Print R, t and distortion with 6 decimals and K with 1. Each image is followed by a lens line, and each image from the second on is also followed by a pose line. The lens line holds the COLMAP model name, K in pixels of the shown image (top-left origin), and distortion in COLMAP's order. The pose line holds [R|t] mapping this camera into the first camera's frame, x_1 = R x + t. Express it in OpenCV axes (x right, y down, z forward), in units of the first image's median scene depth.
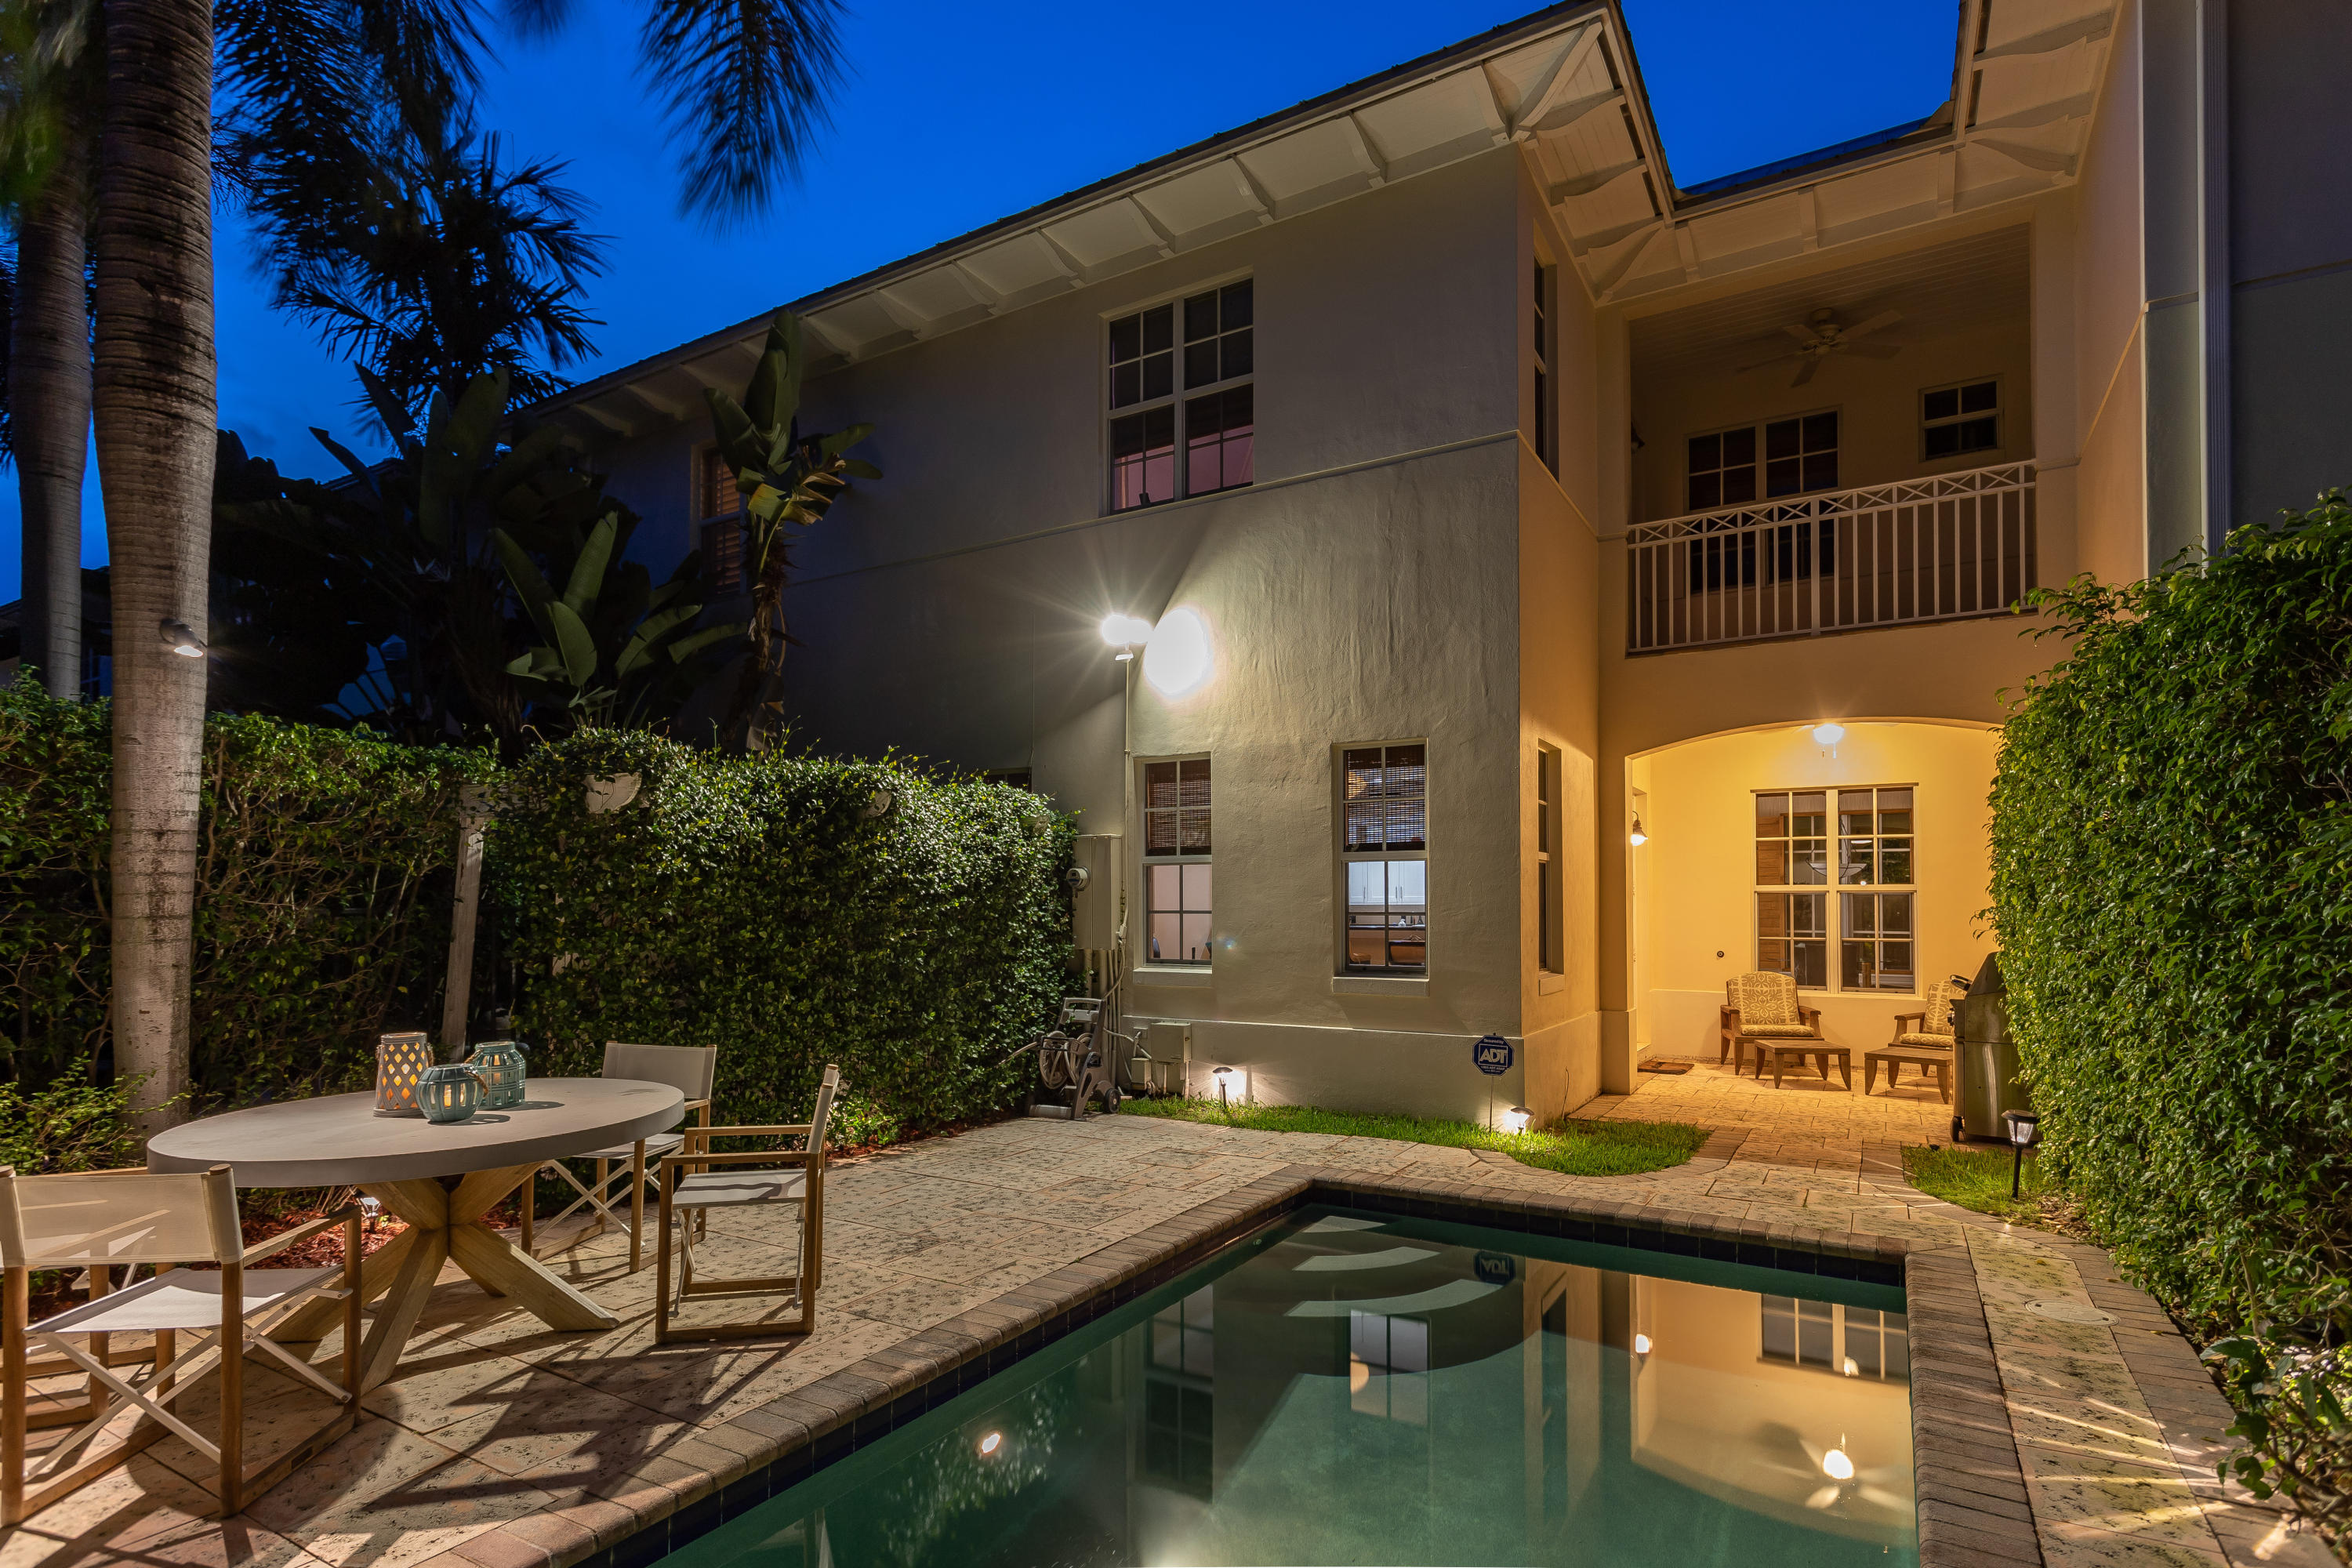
lens RADIAL K [[1172.2, 0, 1174.4], [0, 1172.2, 890.0], [0, 0, 1]] dist [0.003853, 0.000123]
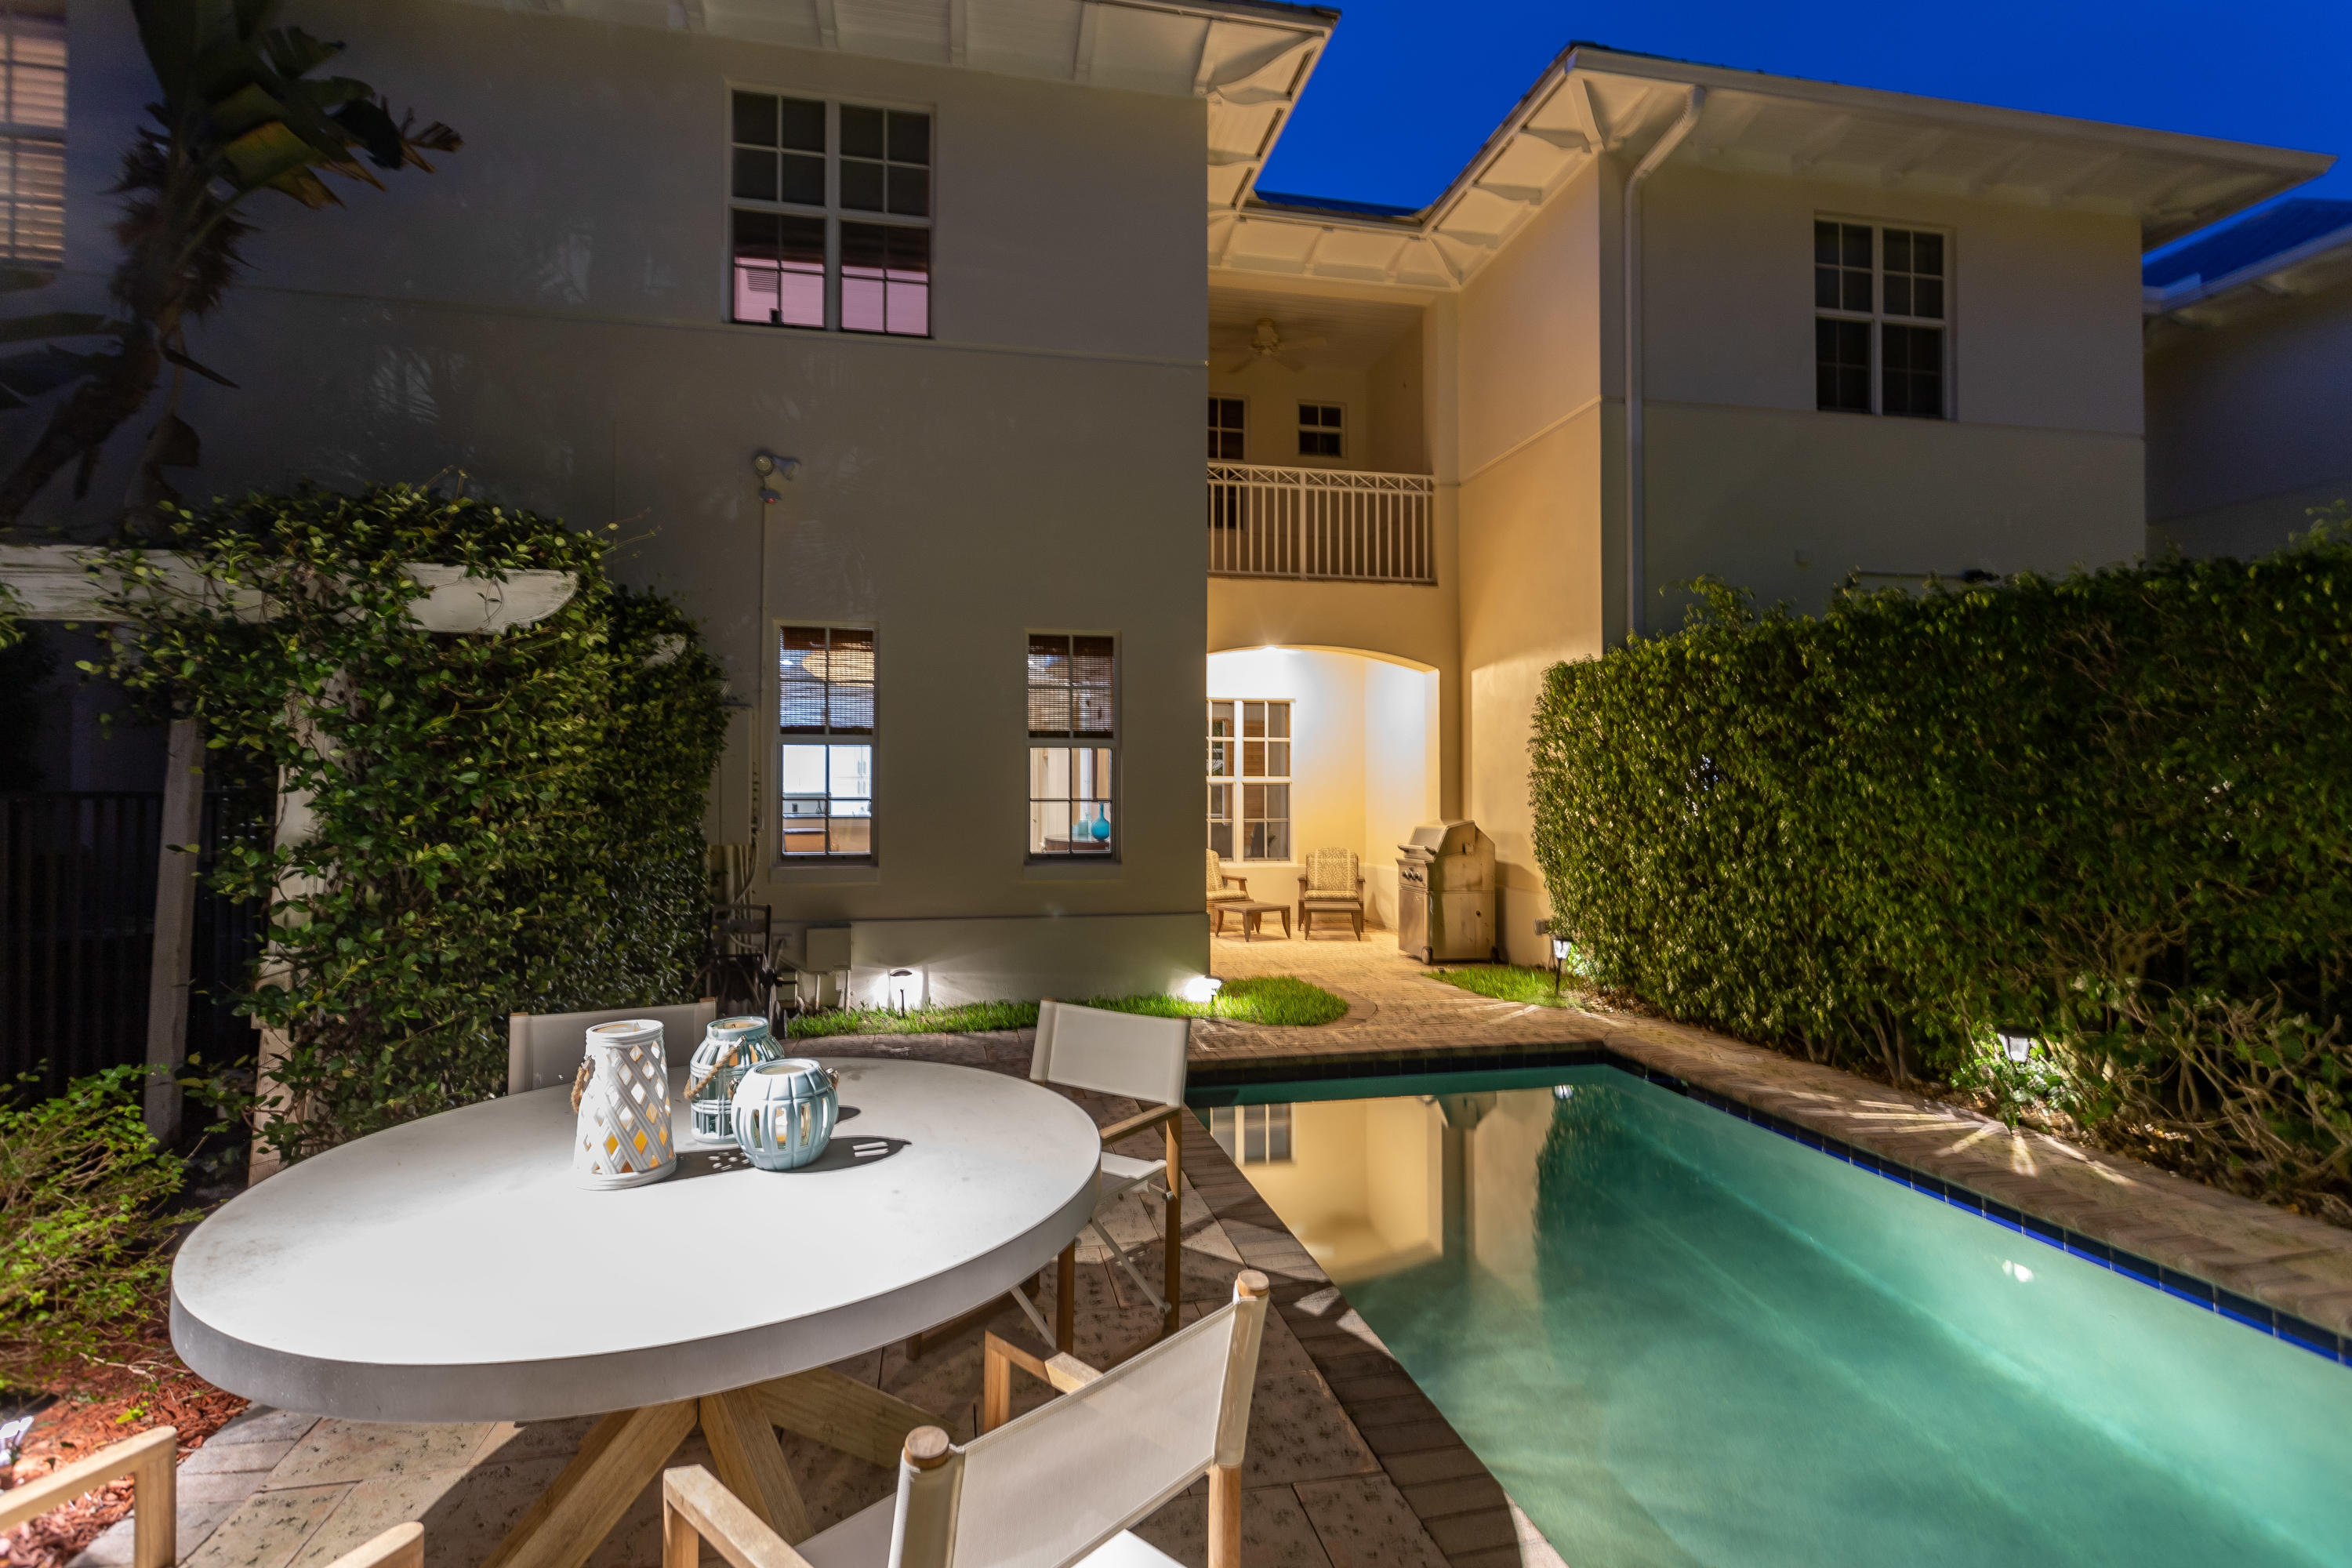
lens RADIAL K [[1117.4, 0, 1176.0], [0, 1117.4, 784.0], [0, 0, 1]] dist [-0.000840, -0.000071]
pose [[0.731035, 0.005874, 0.682315, -0.376748], [-0.008582, 0.999963, 0.000585, 0.004161], [-0.682286, -0.006283, 0.731058, 0.211379]]
